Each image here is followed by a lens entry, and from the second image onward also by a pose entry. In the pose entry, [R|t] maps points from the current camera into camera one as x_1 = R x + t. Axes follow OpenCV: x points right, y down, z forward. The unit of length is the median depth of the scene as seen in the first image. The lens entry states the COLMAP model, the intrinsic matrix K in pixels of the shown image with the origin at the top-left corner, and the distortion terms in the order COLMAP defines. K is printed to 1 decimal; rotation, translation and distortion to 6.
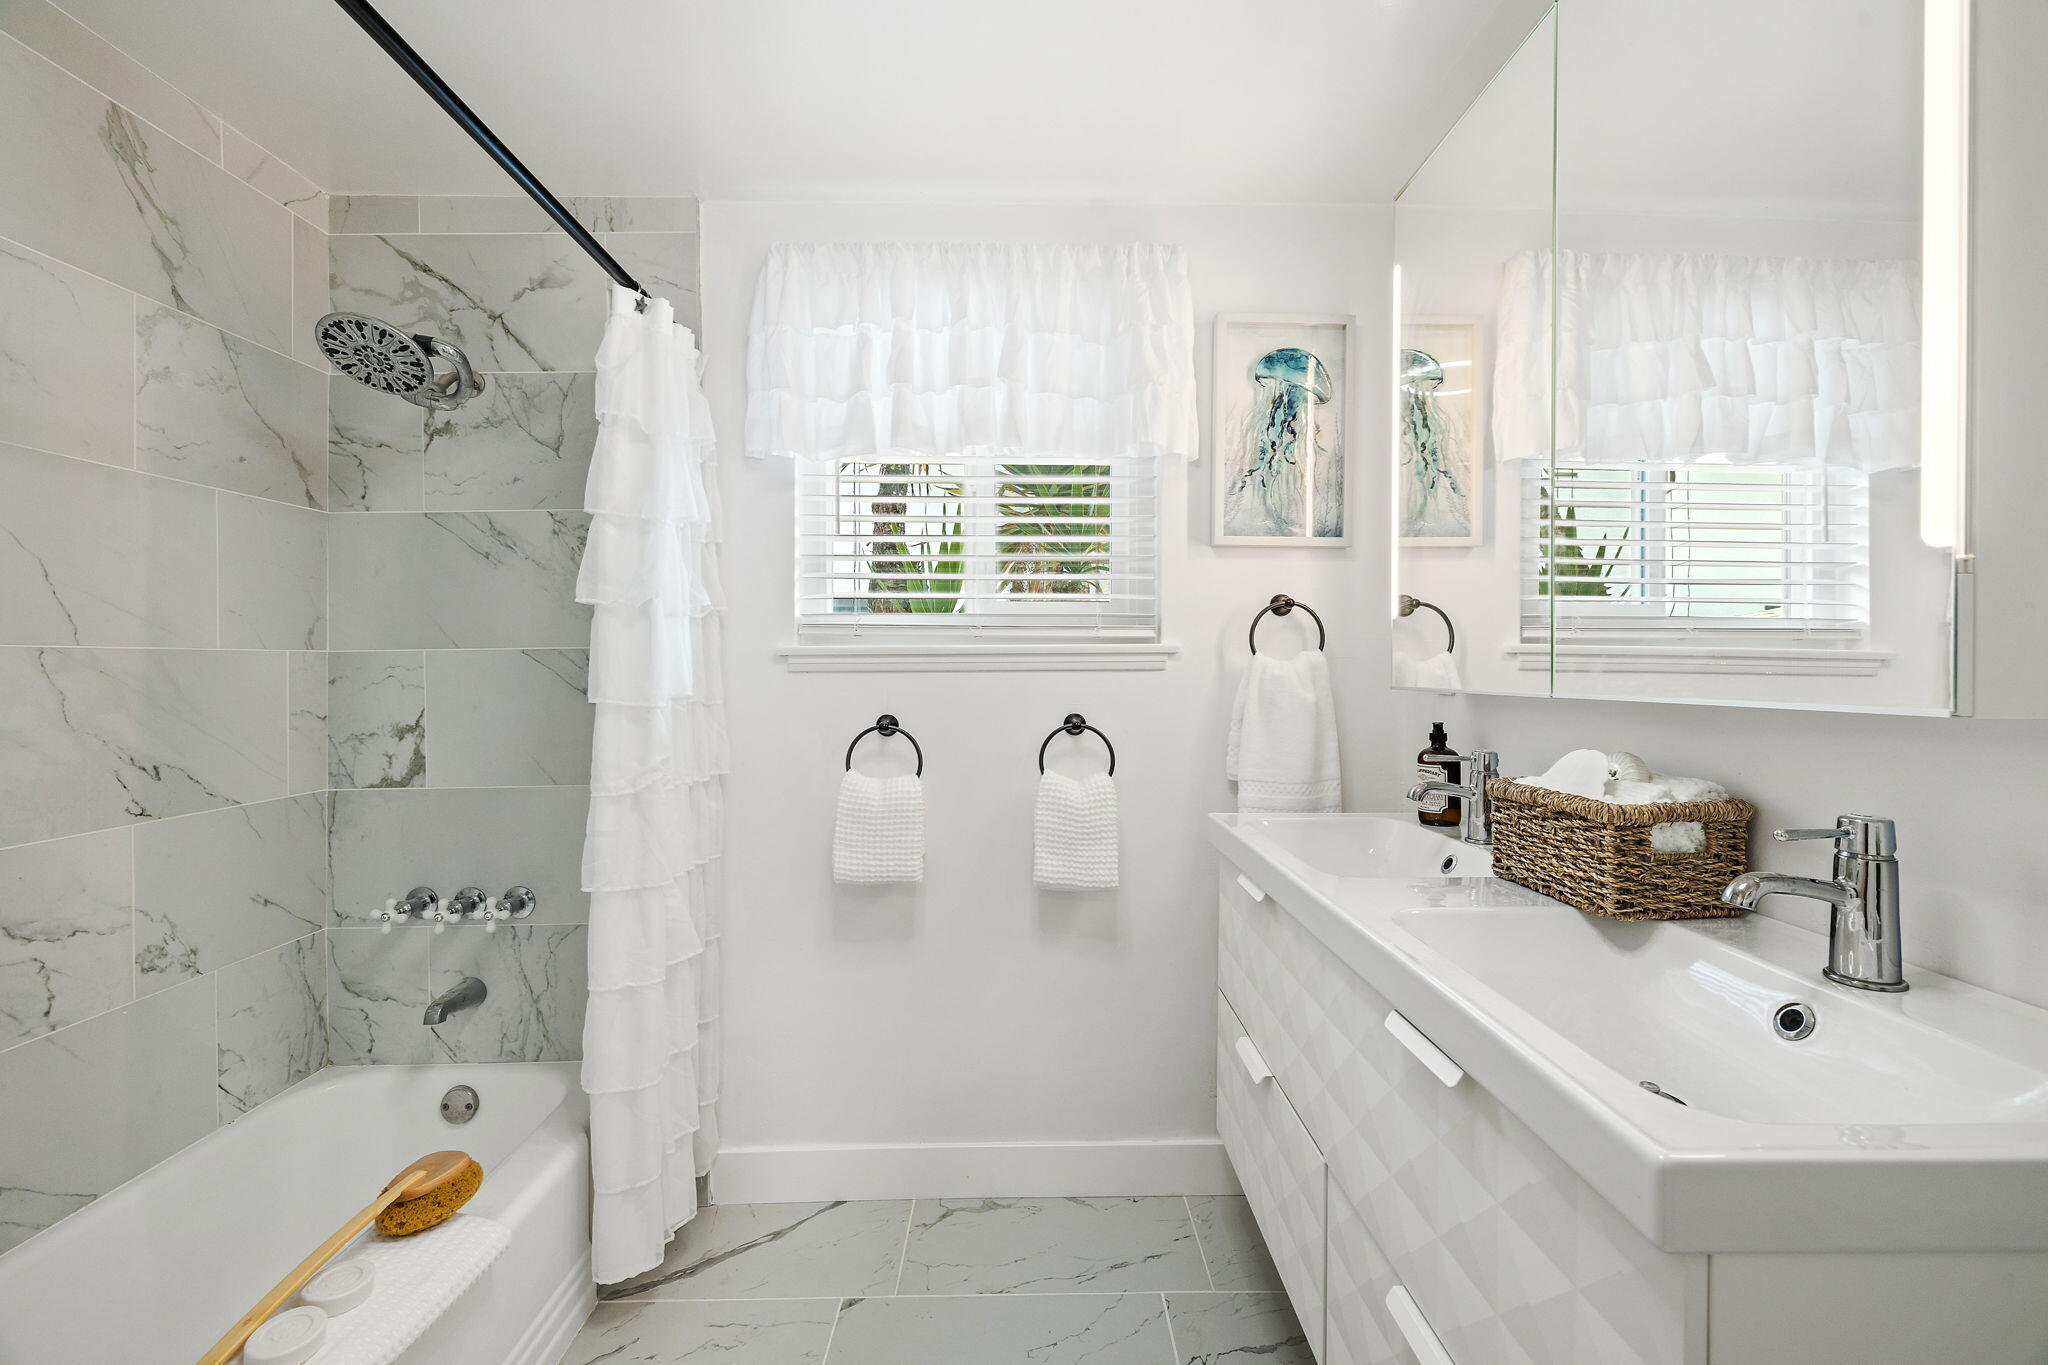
lens RADIAL K [[854.4, 0, 1027.5], [0, 854.4, 676.8], [0, 0, 1]] dist [-0.001163, 0.000162]
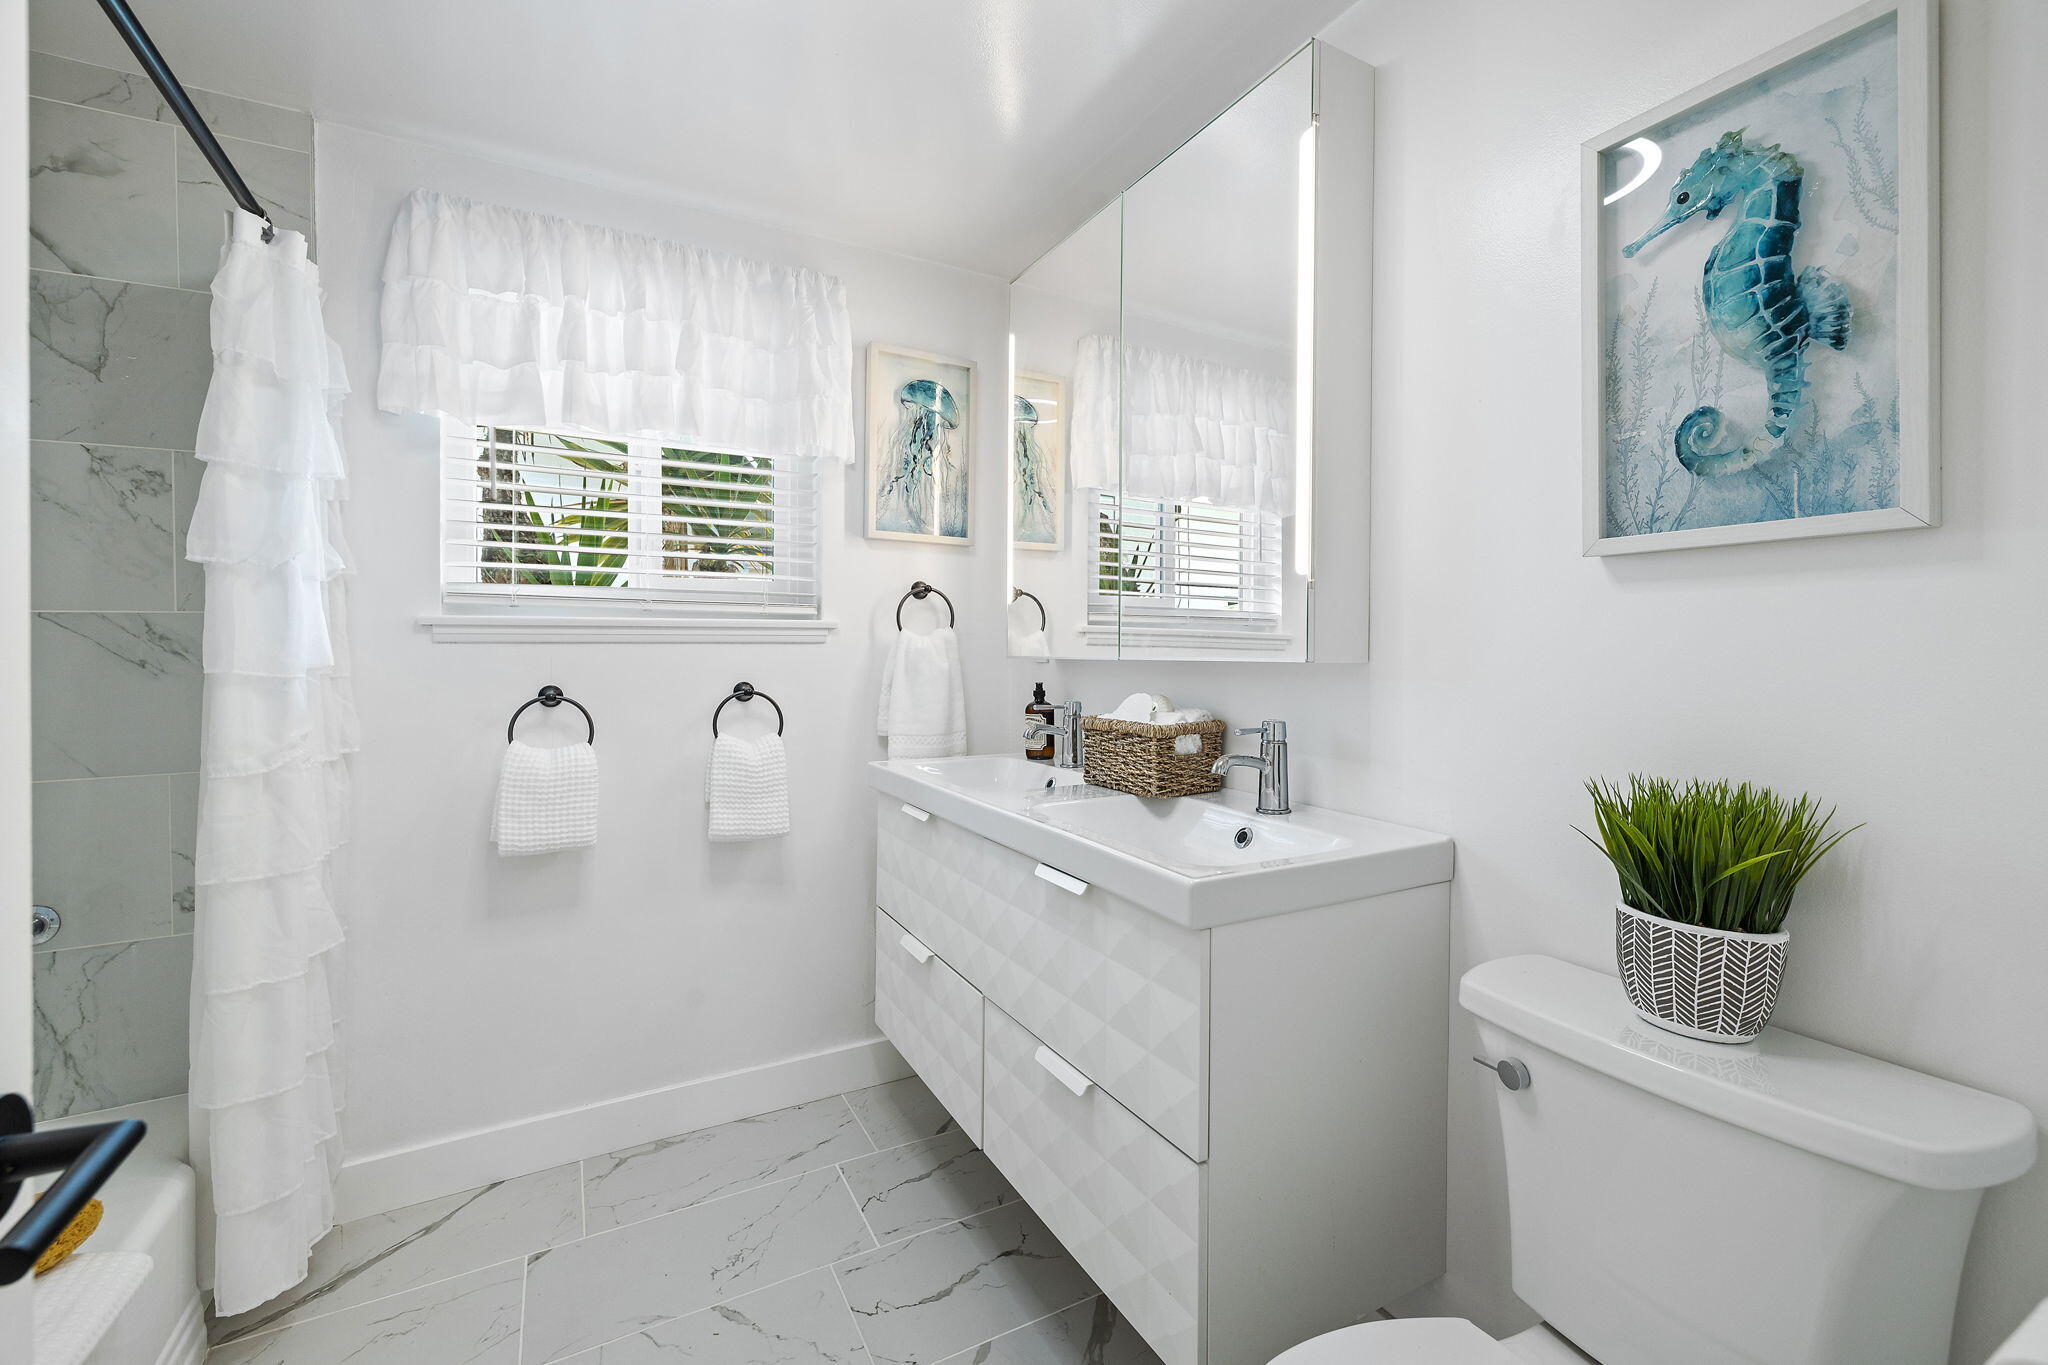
lens RADIAL K [[854.4, 0, 1027.5], [0, 854.4, 676.8], [0, 0, 1]] dist [-0.001163, 0.000162]
pose [[0.885000, -0.012062, 0.465434, -0.144165], [0.002339, 0.999767, 0.021462, 0.014124], [-0.465585, -0.017905, 0.884822, -0.159665]]
